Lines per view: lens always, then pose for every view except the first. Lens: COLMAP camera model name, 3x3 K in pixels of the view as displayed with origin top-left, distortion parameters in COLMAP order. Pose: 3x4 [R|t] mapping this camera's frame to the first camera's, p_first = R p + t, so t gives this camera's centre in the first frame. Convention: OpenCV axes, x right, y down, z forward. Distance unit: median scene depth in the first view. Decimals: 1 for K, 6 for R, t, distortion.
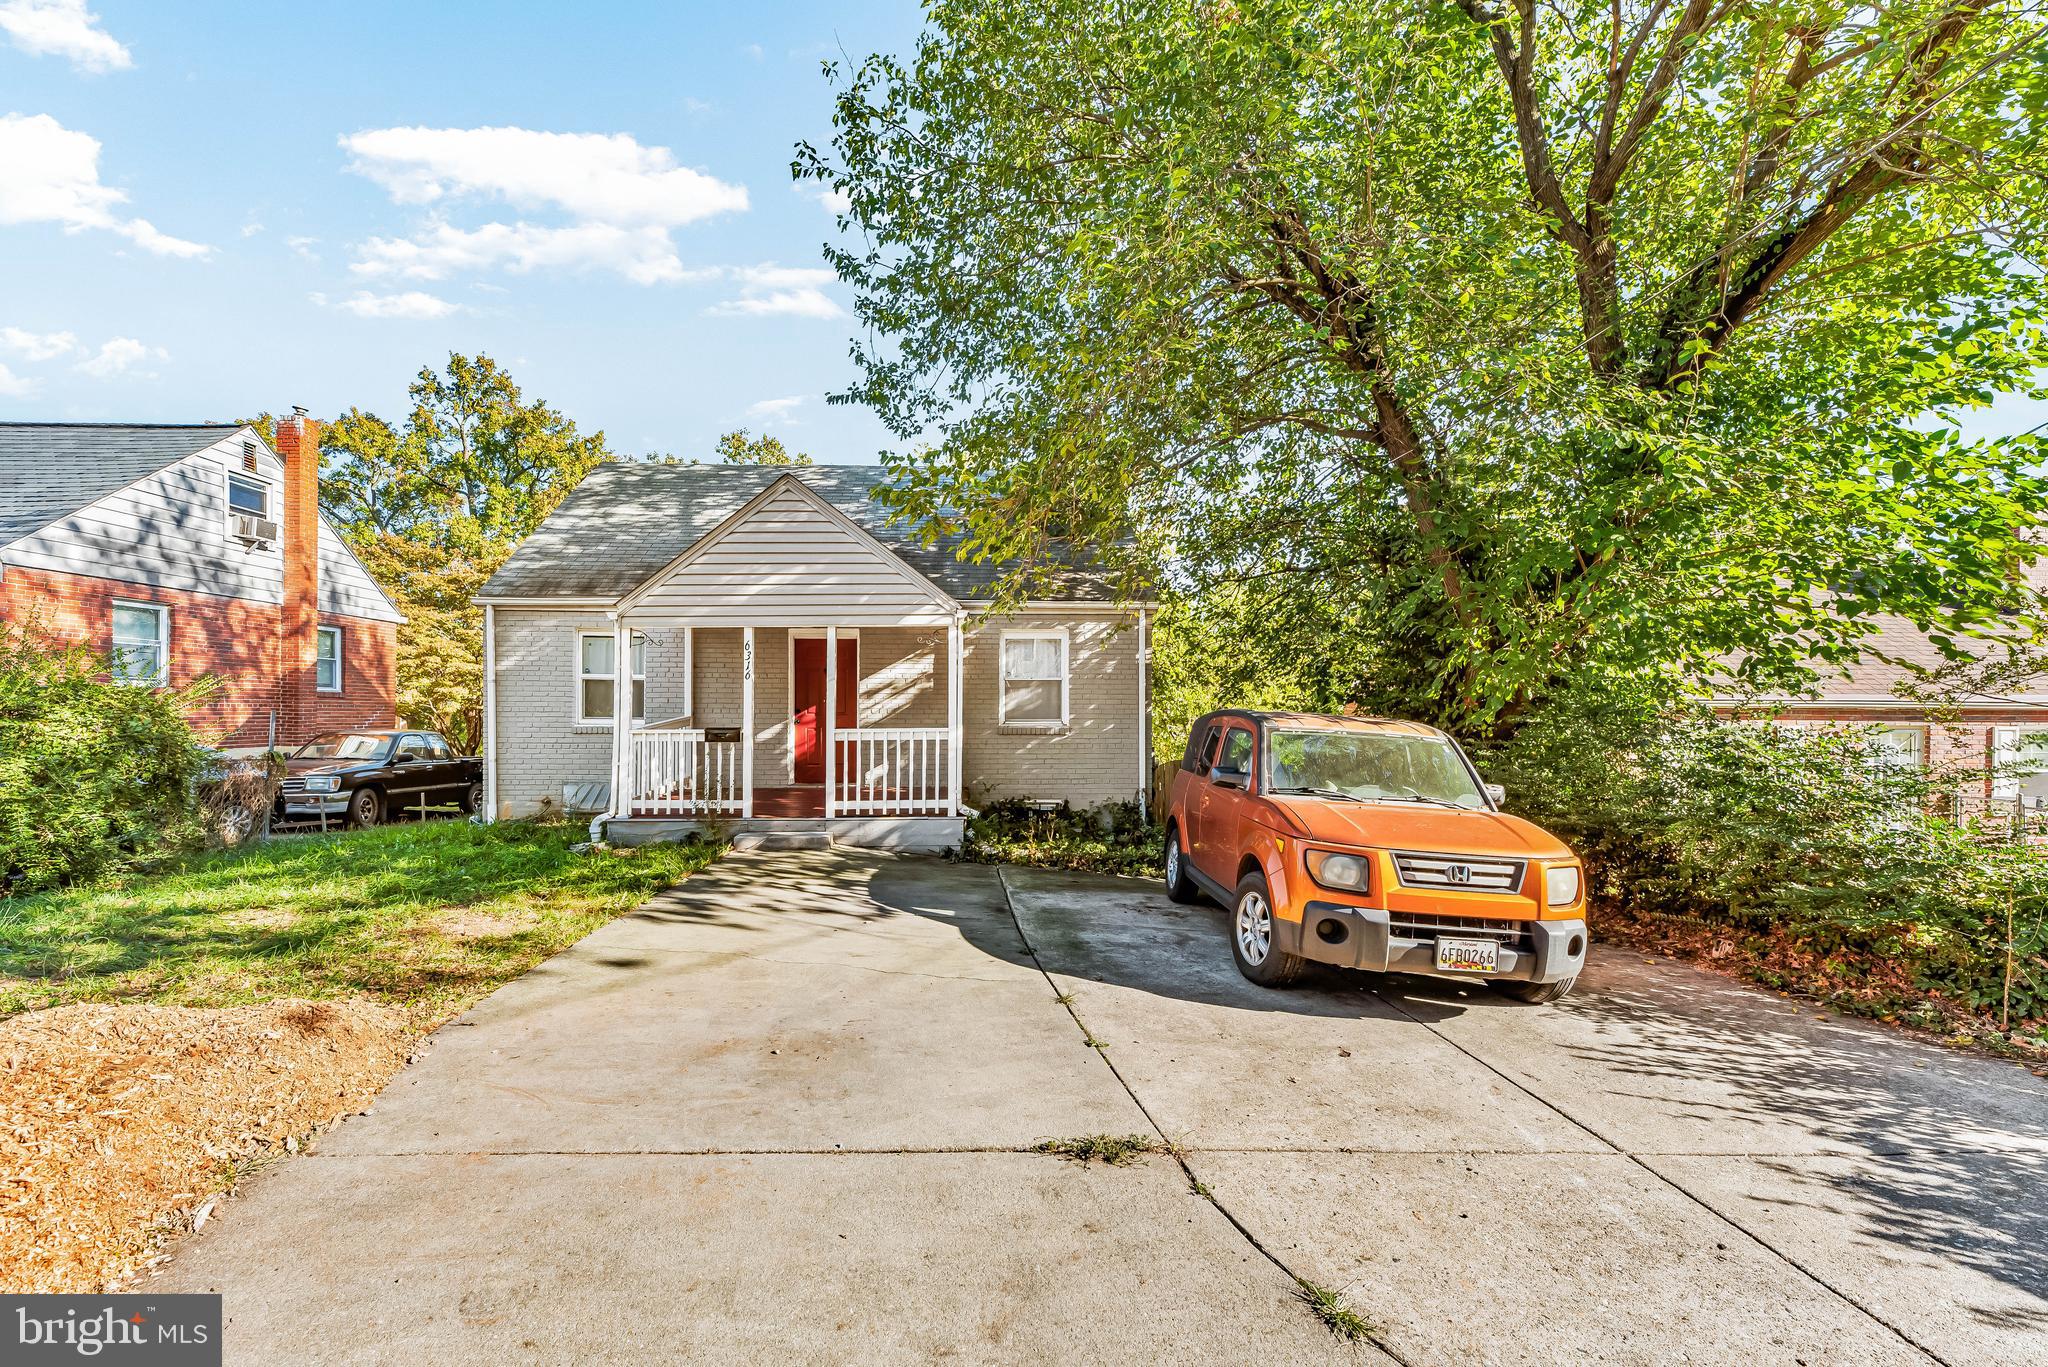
lens RADIAL K [[851.7, 0, 1018.6], [0, 851.7, 703.7], [0, 0, 1]] dist [0.000491, 0.000014]
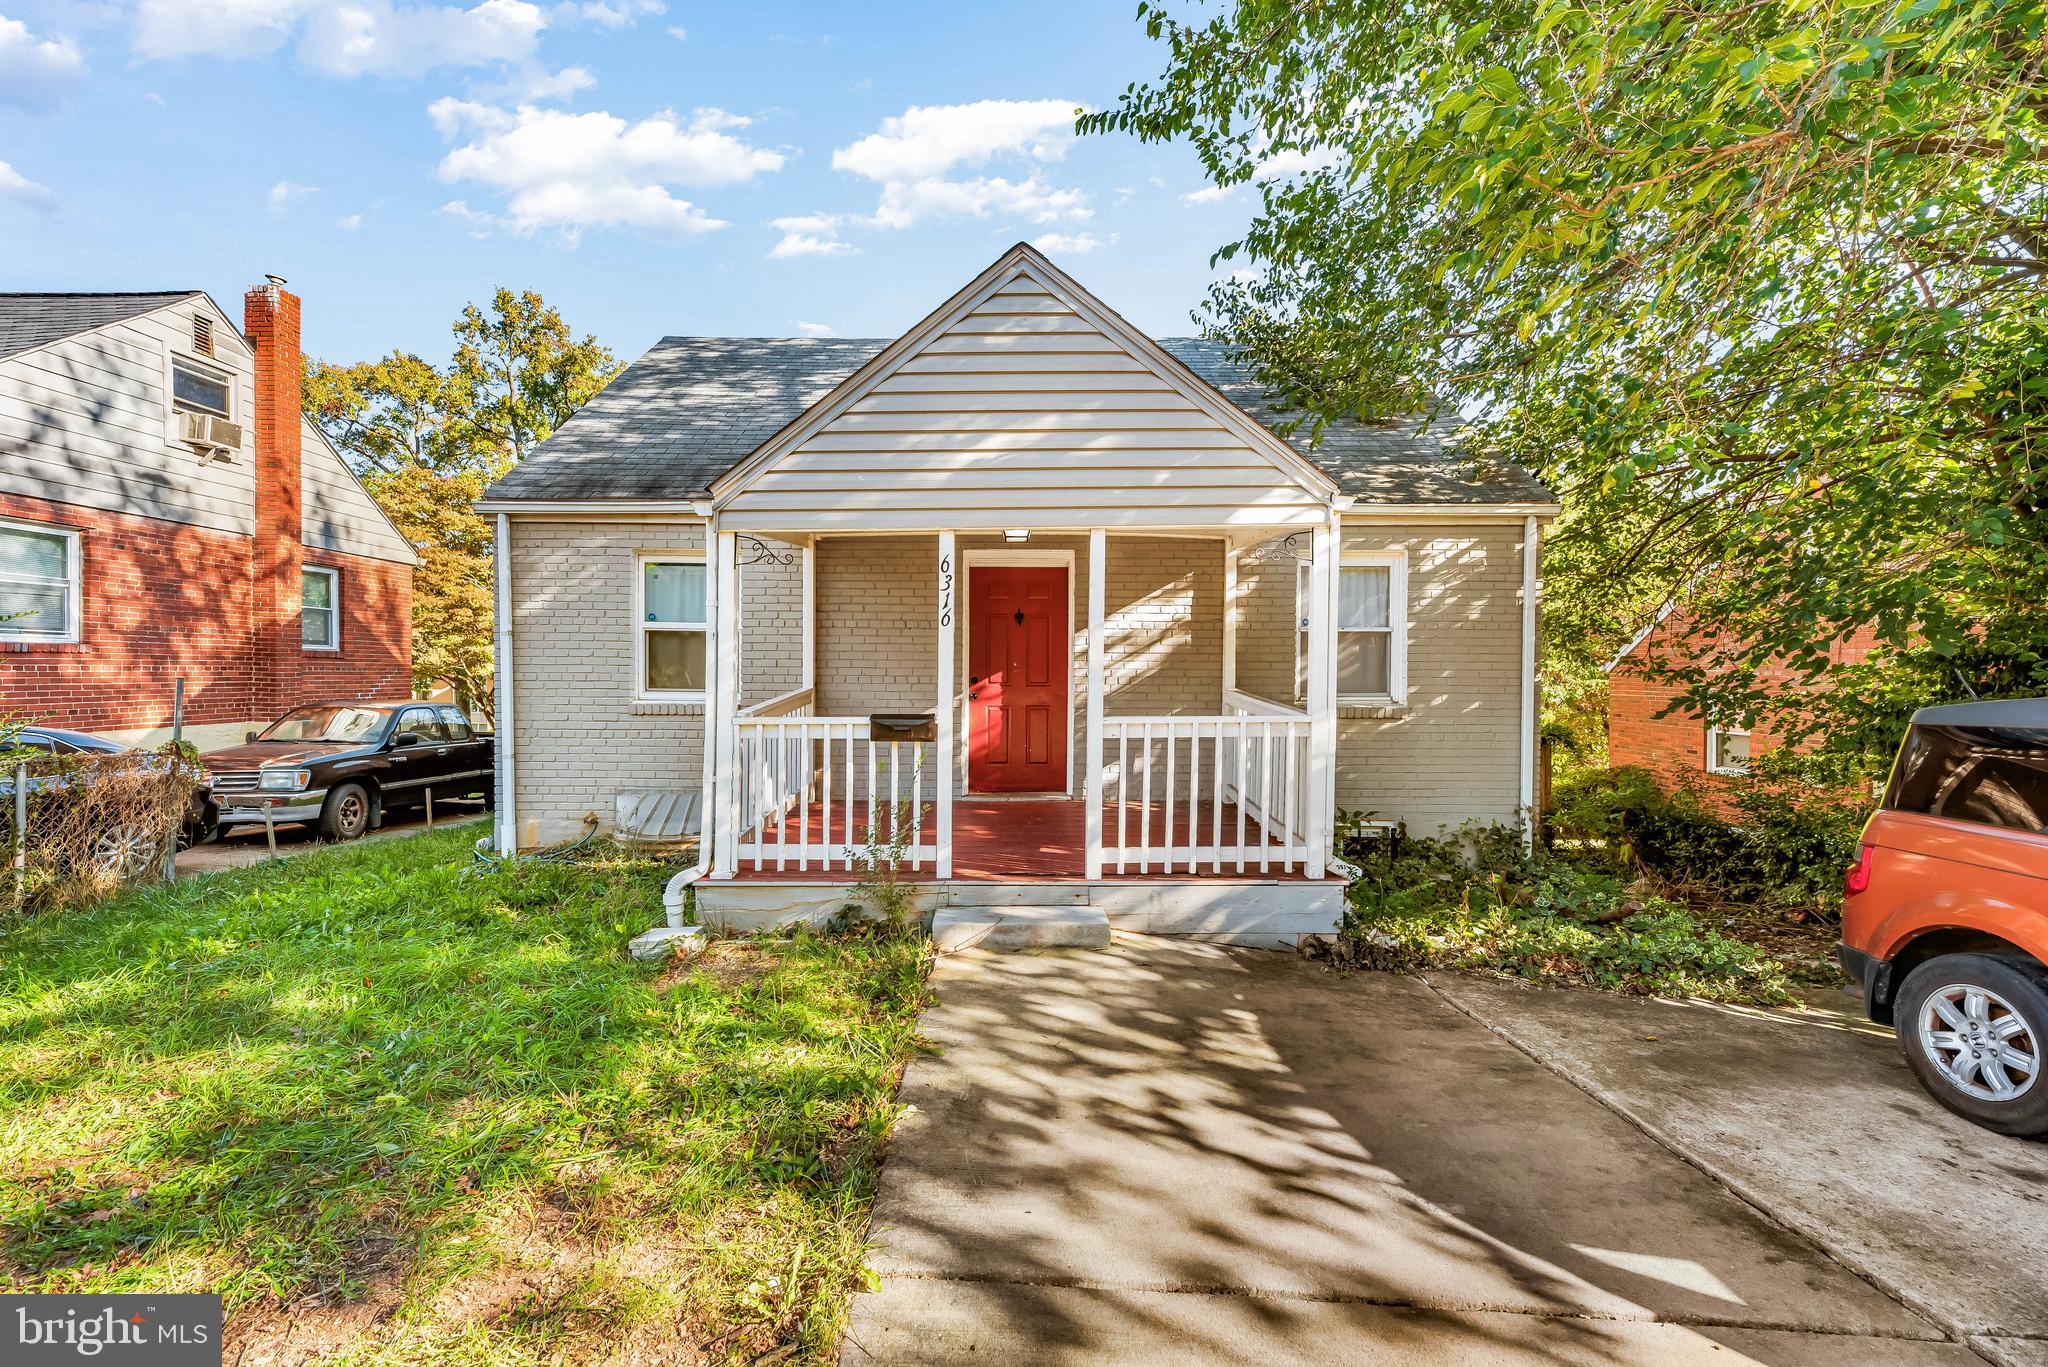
lens RADIAL K [[851.7, 0, 1029.0], [0, 851.7, 664.5], [0, 0, 1]] dist [0.000491, 0.000014]
pose [[0.999265, 0.000406, -0.038342, -0.167193], [-0.000381, 1.000000, 0.000644, -0.002939], [0.038342, -0.000628, 0.999264, 0.310973]]
